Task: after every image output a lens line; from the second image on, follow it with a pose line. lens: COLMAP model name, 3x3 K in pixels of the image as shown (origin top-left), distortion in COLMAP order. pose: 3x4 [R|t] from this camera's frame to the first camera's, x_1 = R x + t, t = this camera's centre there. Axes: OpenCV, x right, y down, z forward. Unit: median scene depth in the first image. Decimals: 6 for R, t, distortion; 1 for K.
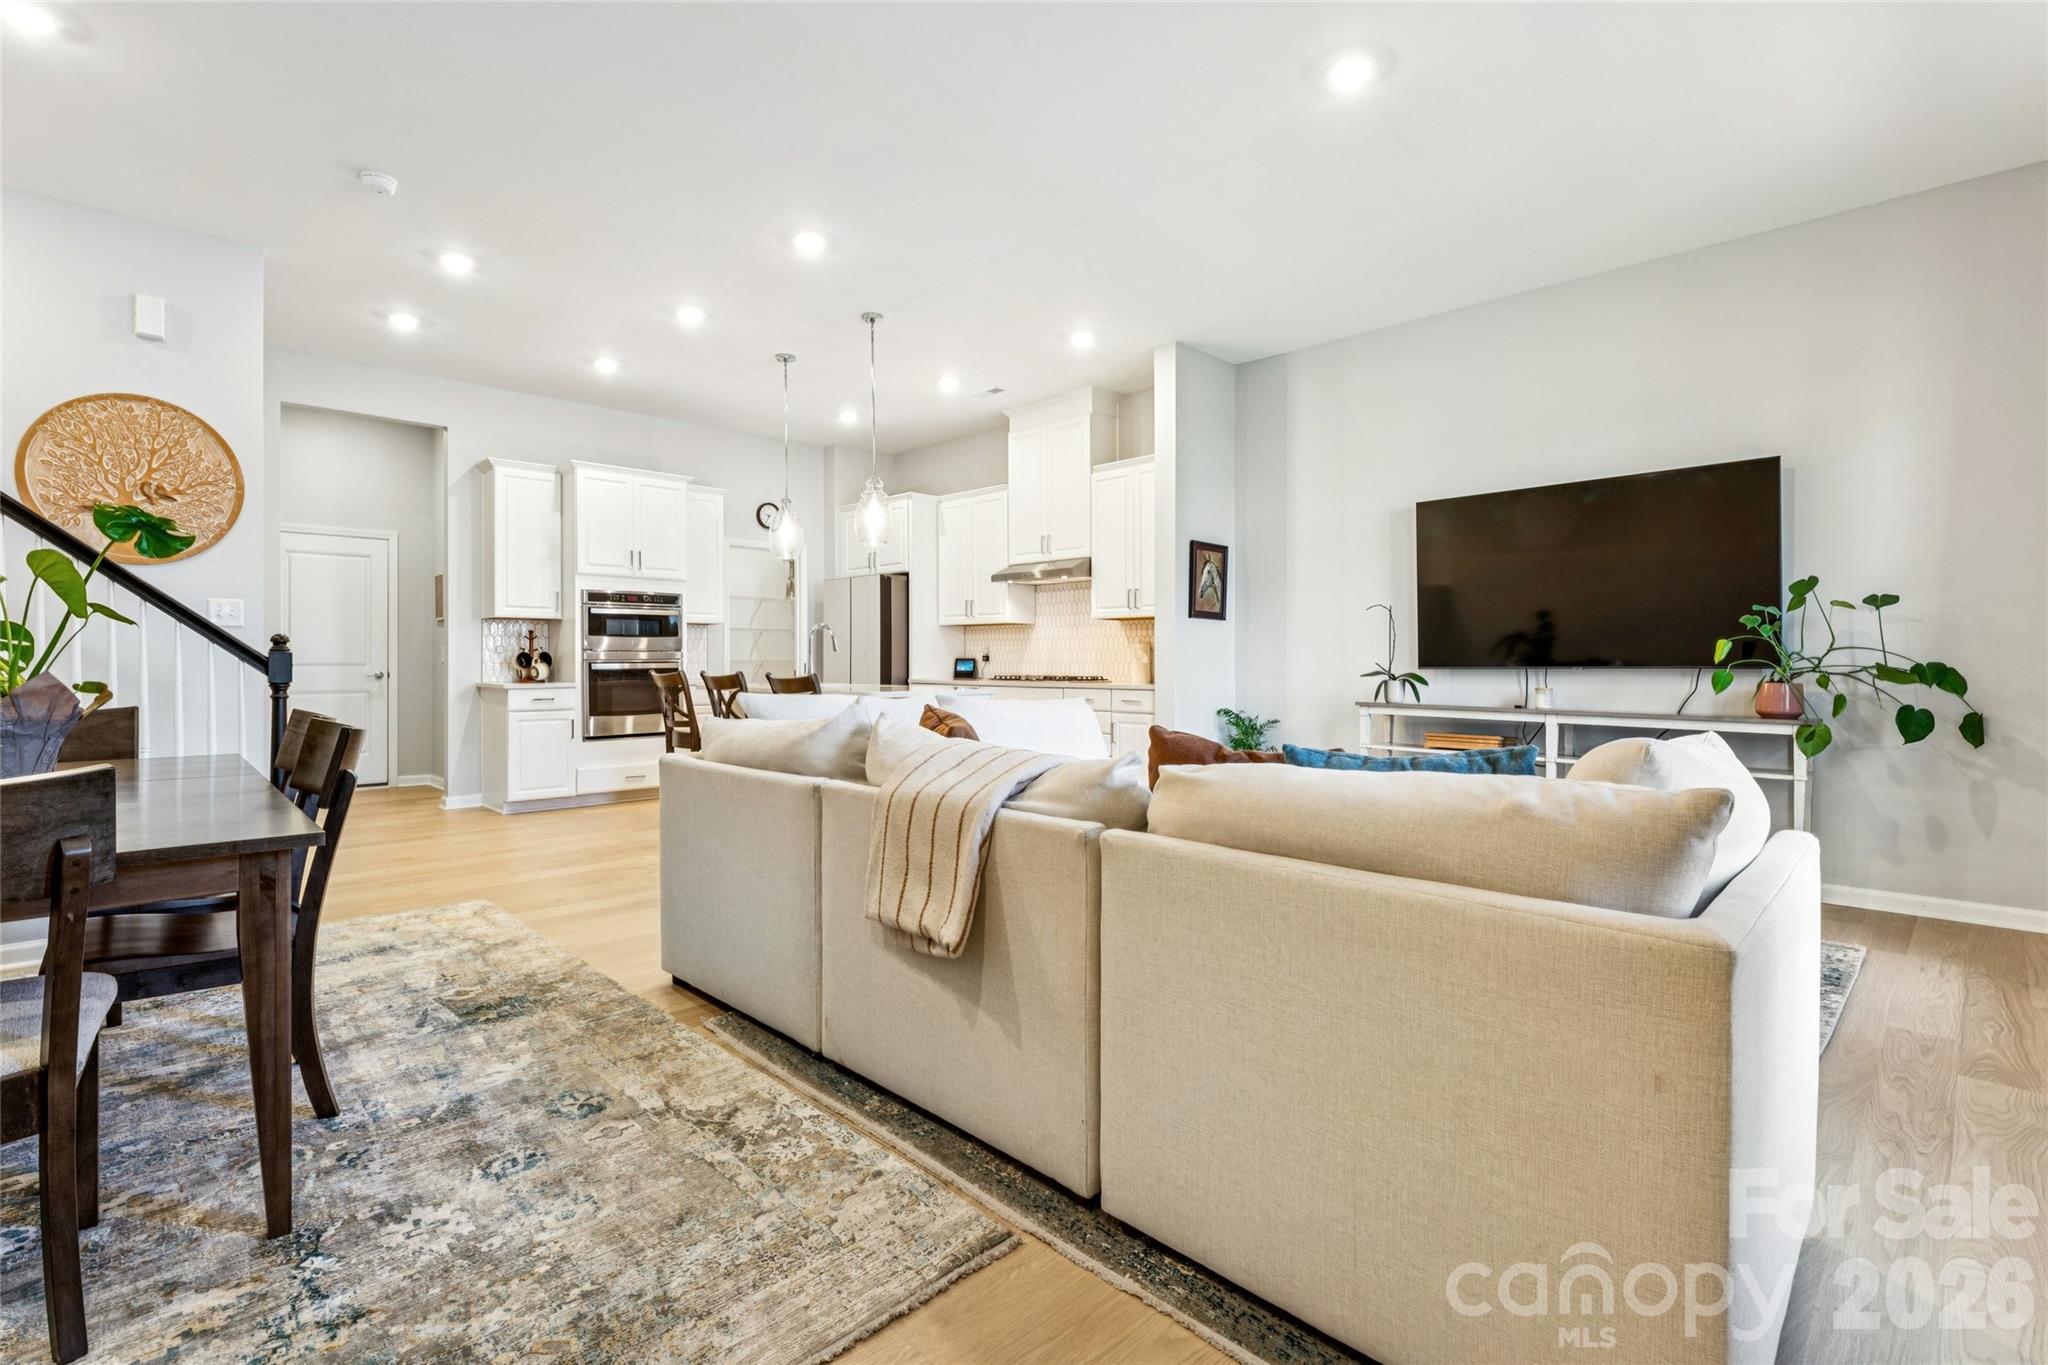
lens RADIAL K [[947.2, 0, 986.9], [0, 947.2, 669.7], [0, 0, 1]] dist [-0.001527, -0.000177]
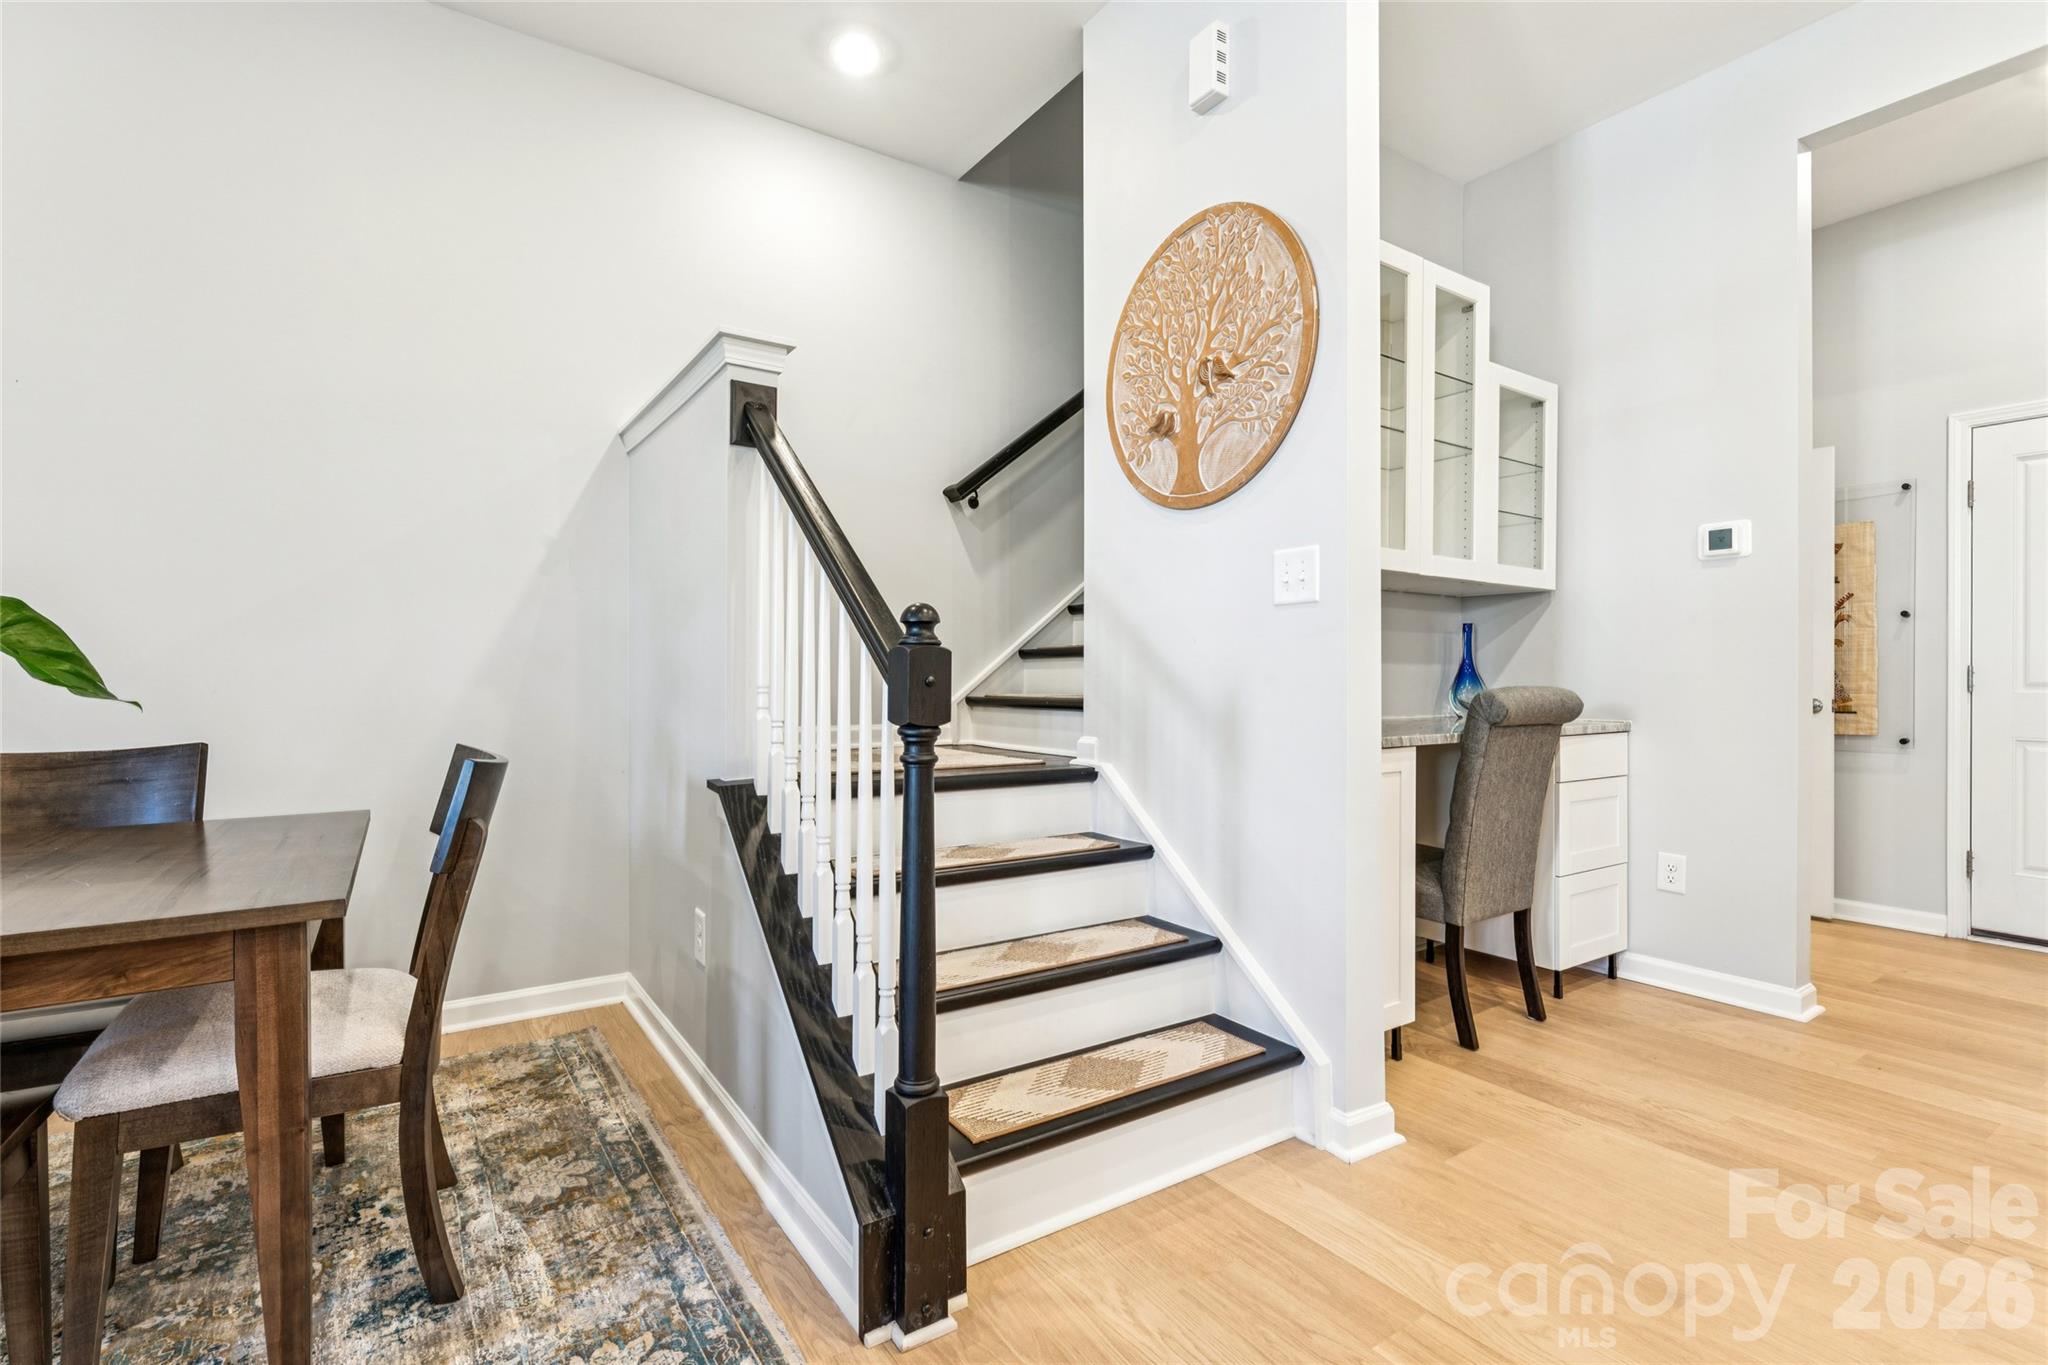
lens RADIAL K [[928.7, 0, 1027.8], [0, 928.7, 680.1], [0, 0, 1]] dist [-0.001626, 0.000530]
pose [[-0.143638, 0.001428, -0.989629, -0.197812], [-0.011593, 0.999928, 0.003126, -0.003869], [0.989562, 0.011921, -0.143611, 0.603741]]
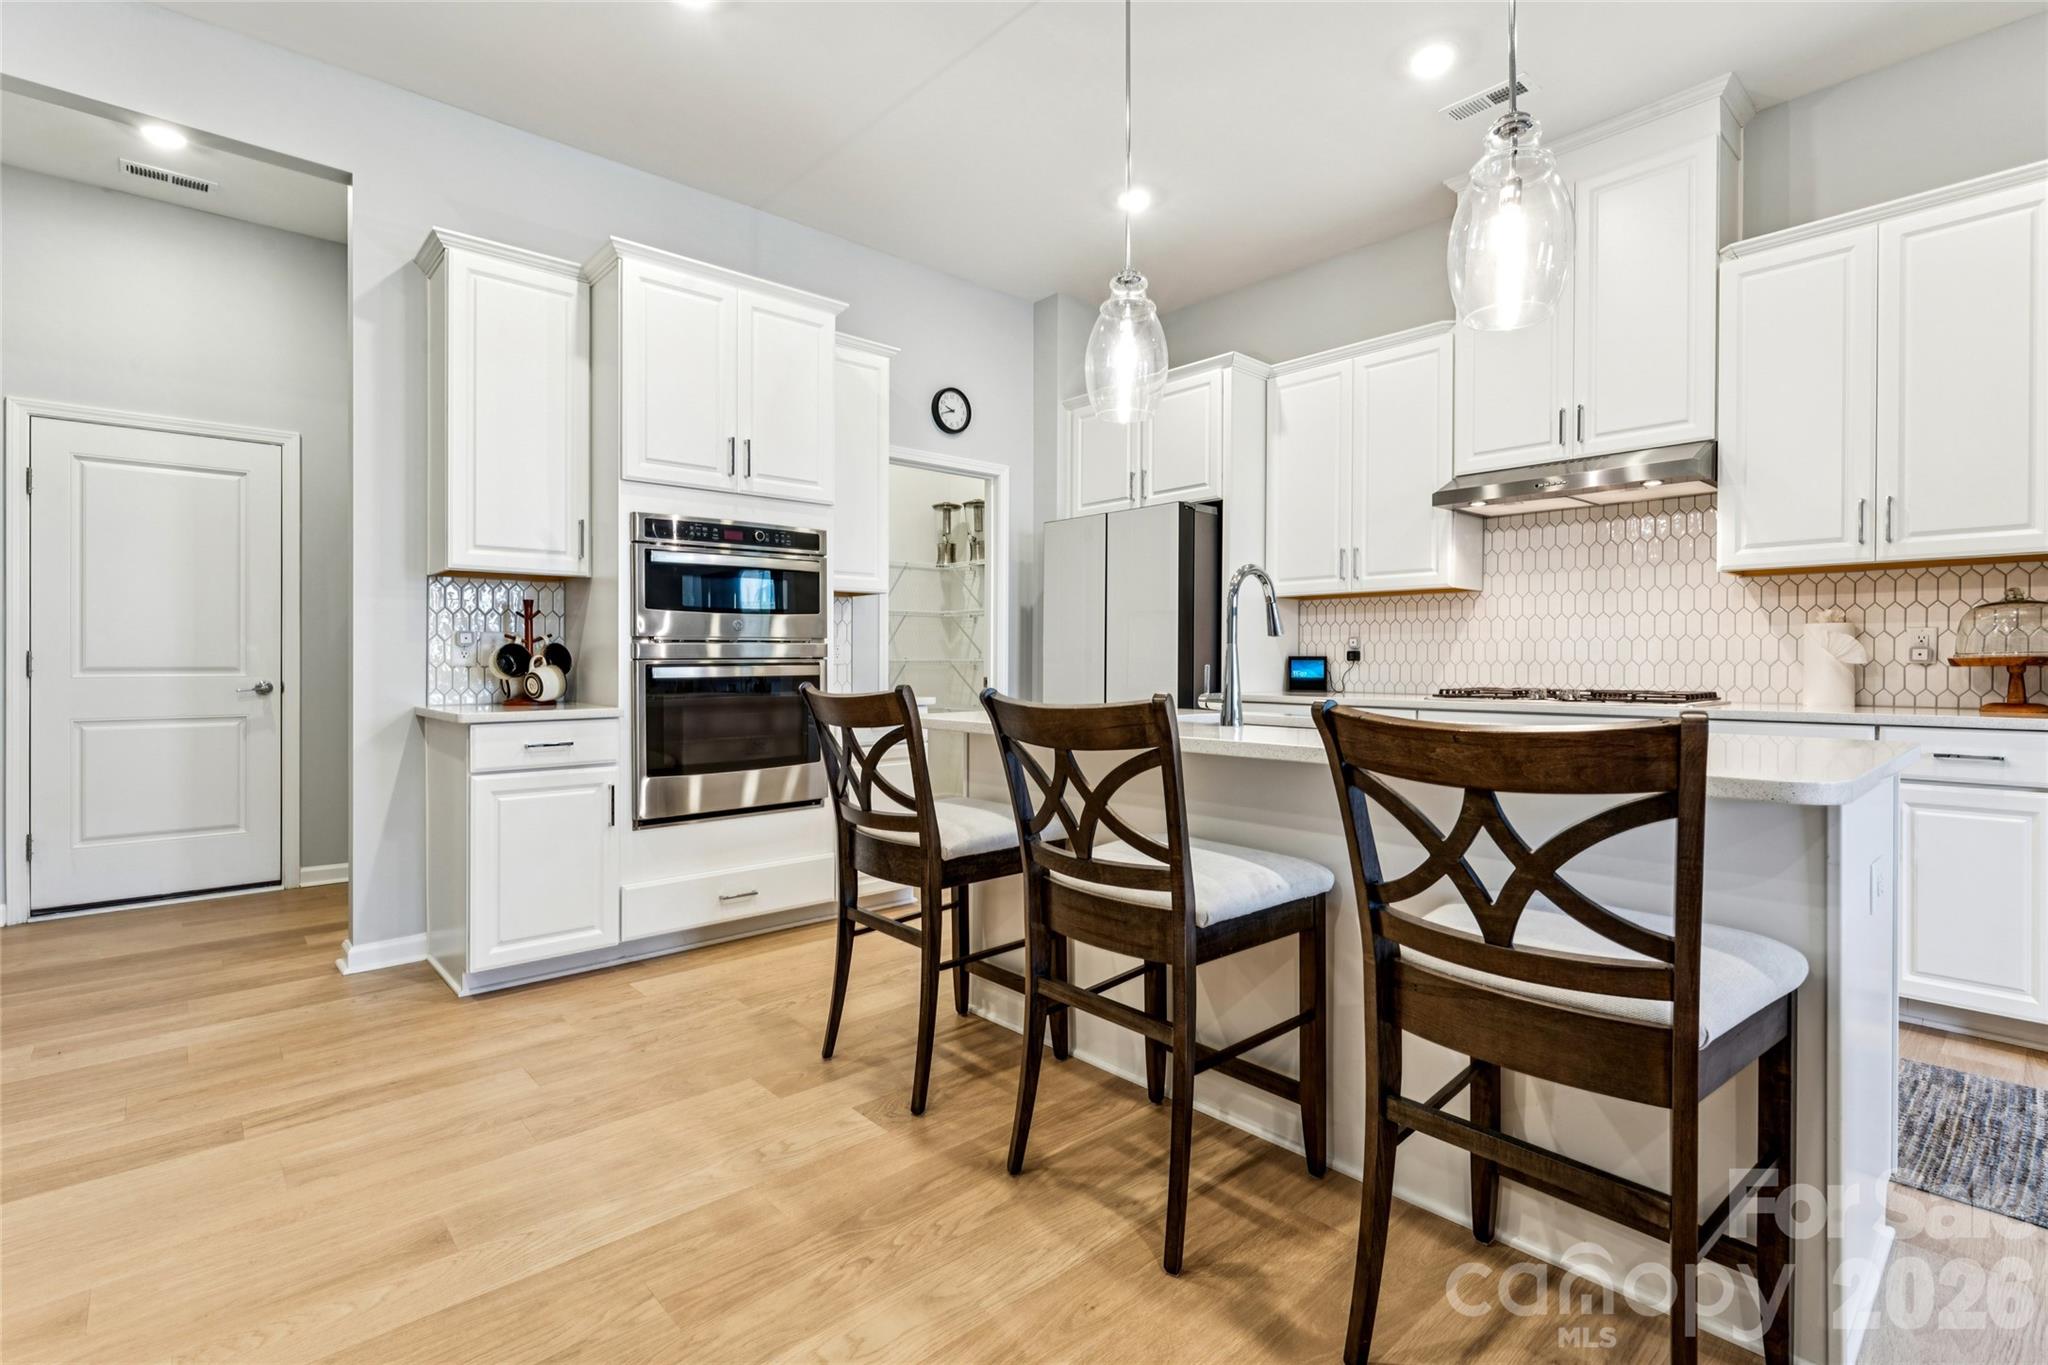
lens RADIAL K [[955.1, 0, 1033.0], [0, 955.1, 664.0], [0, 0, 1]] dist [-0.001559, -0.000343]
pose [[0.999996, -0.001926, 0.001976, -0.221540], [0.001940, 0.999974, -0.006998, -0.004124], [-0.001963, 0.007002, 0.999974, 0.507006]]
